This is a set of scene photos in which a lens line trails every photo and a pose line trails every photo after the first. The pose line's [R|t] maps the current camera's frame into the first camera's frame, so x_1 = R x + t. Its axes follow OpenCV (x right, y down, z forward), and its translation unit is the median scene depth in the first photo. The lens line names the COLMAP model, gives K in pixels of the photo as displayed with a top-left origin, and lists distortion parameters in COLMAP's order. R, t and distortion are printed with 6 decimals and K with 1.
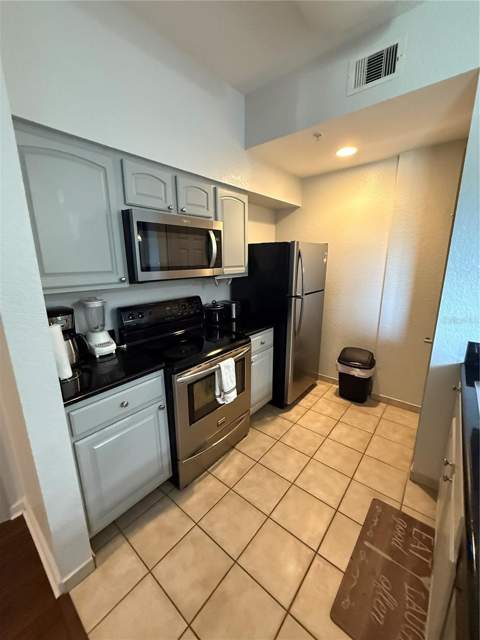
lens RADIAL K [[256.1, 0, 240.5], [0, 256.1, 318.9], [0, 0, 1]] dist [0.001095, 0.000118]
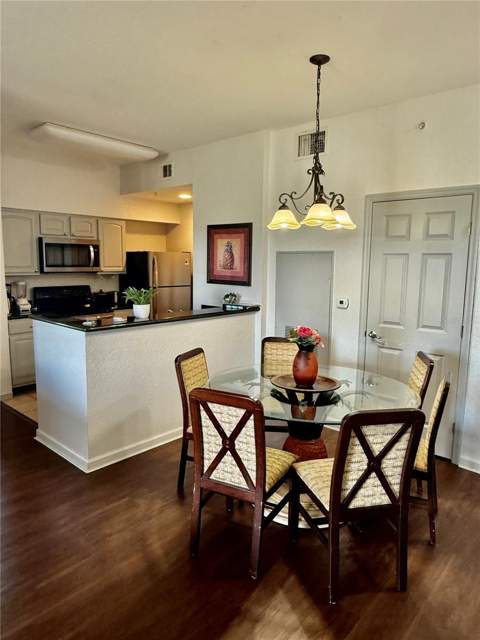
lens RADIAL K [[428.2, 0, 240.0], [0, 428.2, 320.0], [0, 0, 1]] dist [0.001513, 0.001011]
pose [[0.998966, 0.027753, -0.036007, 1.093859], [-0.030985, 0.995226, -0.092545, 0.424739], [0.033267, 0.093565, 0.995057, -1.945389]]
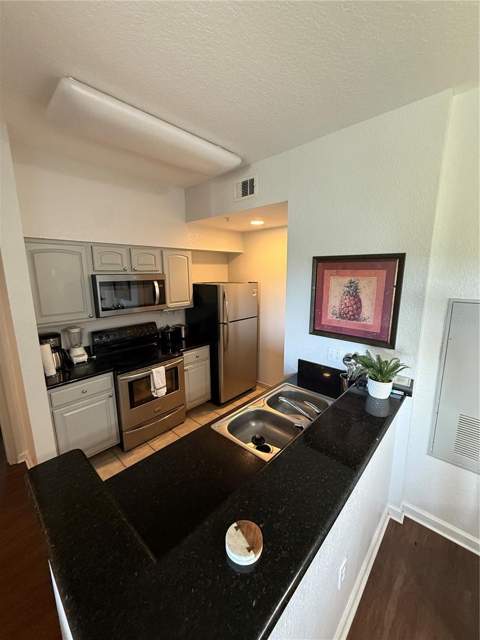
lens RADIAL K [[255.4, 0, 240.7], [0, 255.4, 318.6], [0, 0, 1]] dist [-0.000299, -0.000004]
pose [[0.998503, 0.013615, -0.052980, 0.509581], [-0.015982, 0.998881, -0.044512, -0.069940], [0.052315, 0.045292, 0.997603, -0.502719]]
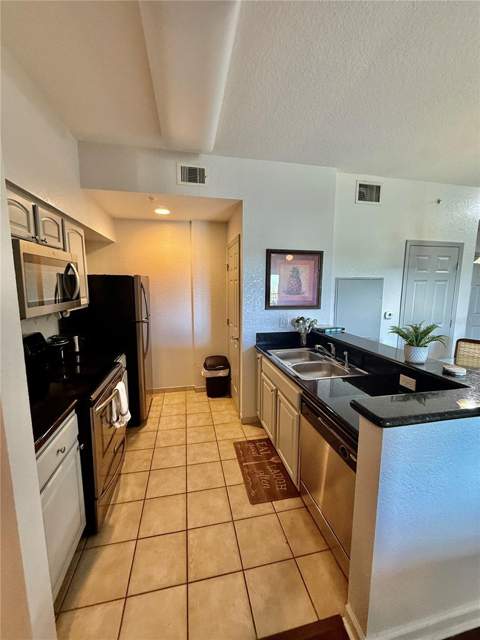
lens RADIAL K [[256.1, 0, 240.5], [0, 256.1, 318.9], [0, 0, 1]] dist [0.001095, 0.000118]
pose [[0.619802, -0.095428, 0.778935, -0.550074], [0.171274, 0.985100, -0.015597, -0.004985], [-0.765840, 0.143078, 0.626911, -0.102157]]
